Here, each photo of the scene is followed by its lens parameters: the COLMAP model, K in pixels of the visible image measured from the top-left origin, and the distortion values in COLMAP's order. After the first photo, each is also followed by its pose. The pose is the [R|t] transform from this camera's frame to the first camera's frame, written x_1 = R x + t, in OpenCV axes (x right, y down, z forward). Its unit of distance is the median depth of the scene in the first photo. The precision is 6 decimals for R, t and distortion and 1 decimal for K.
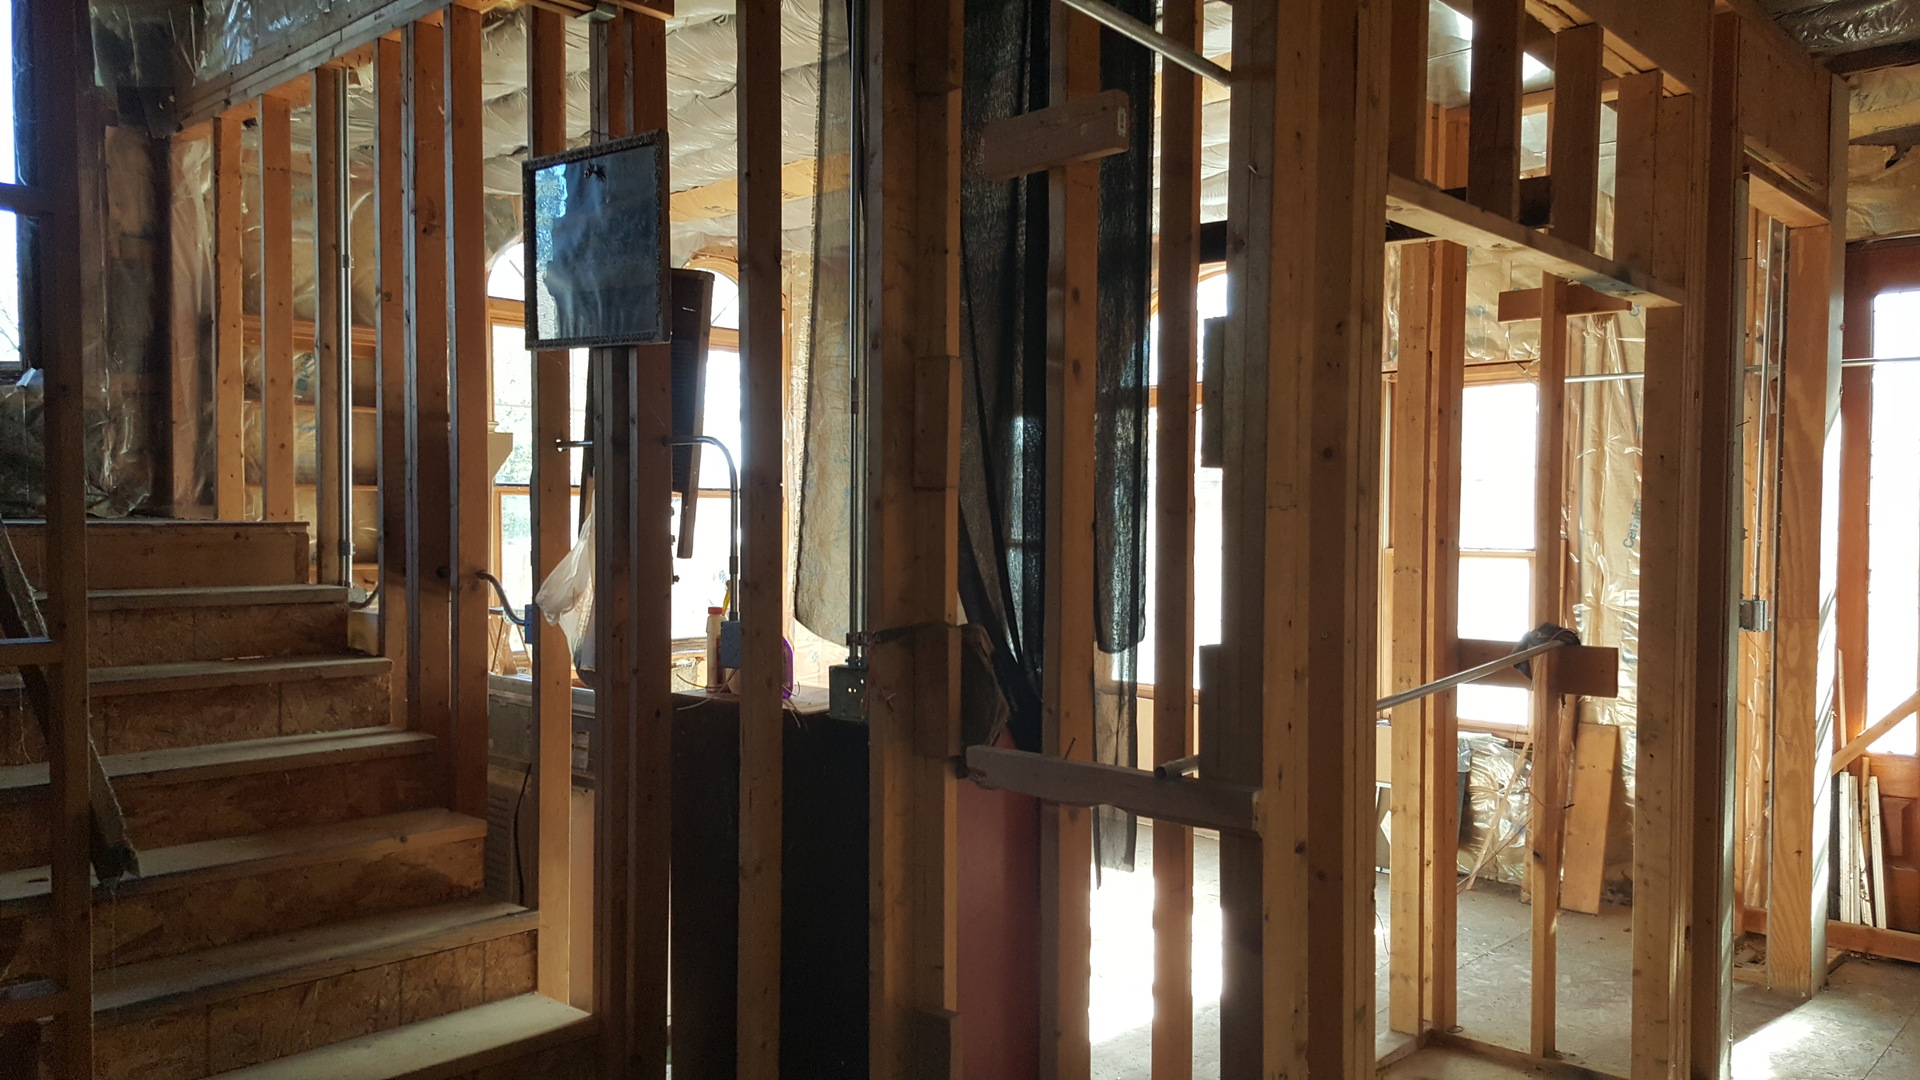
lens RADIAL K [[1404.1, 0, 967.8], [0, 1404.1, 538.5], [0, 0, 1]] dist [0.119975, -0.144861]
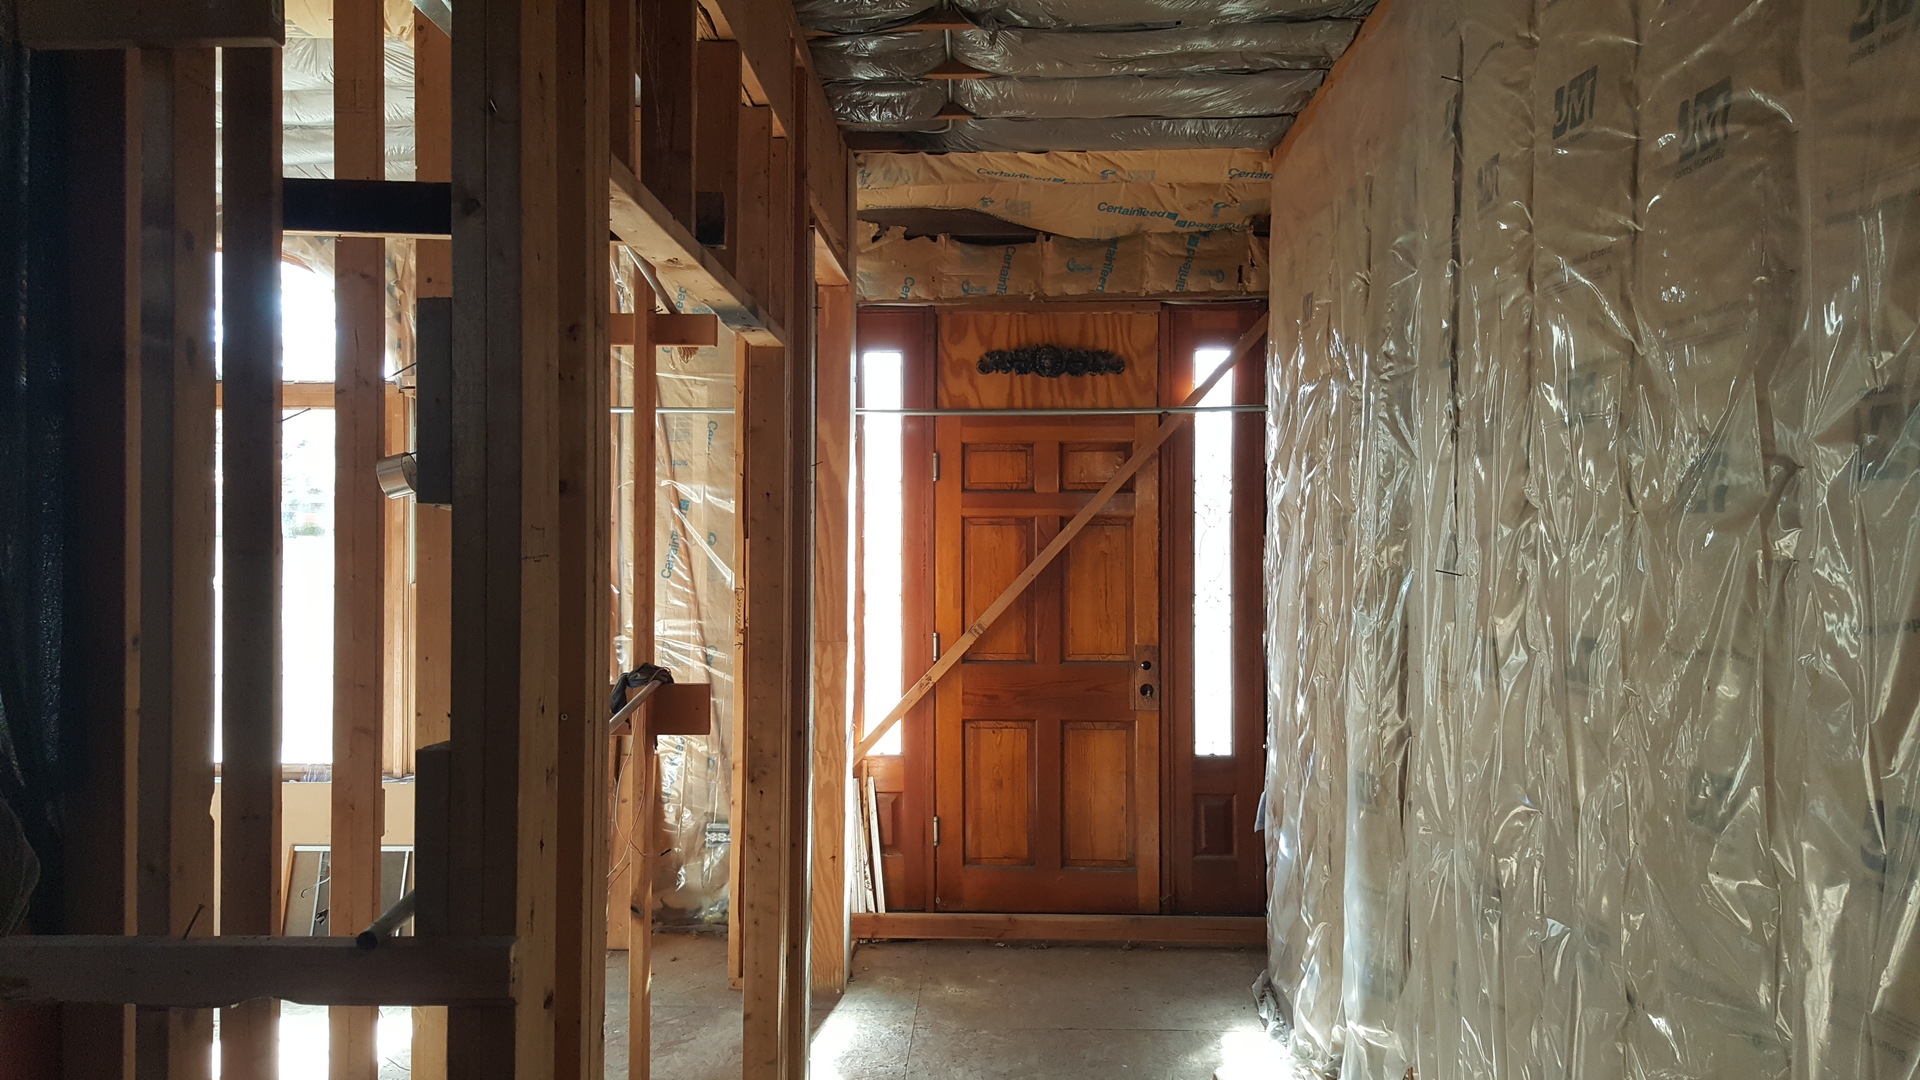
lens RADIAL K [[1404.1, 0, 949.1], [0, 1404.1, 536.5], [0, 0, 1]] dist [0.119975, -0.144861]
pose [[0.760648, -0.001485, 0.649163, -0.049247], [0.012940, 0.999833, -0.012875, -0.009889], [-0.649035, 0.018193, 0.760541, 0.128989]]
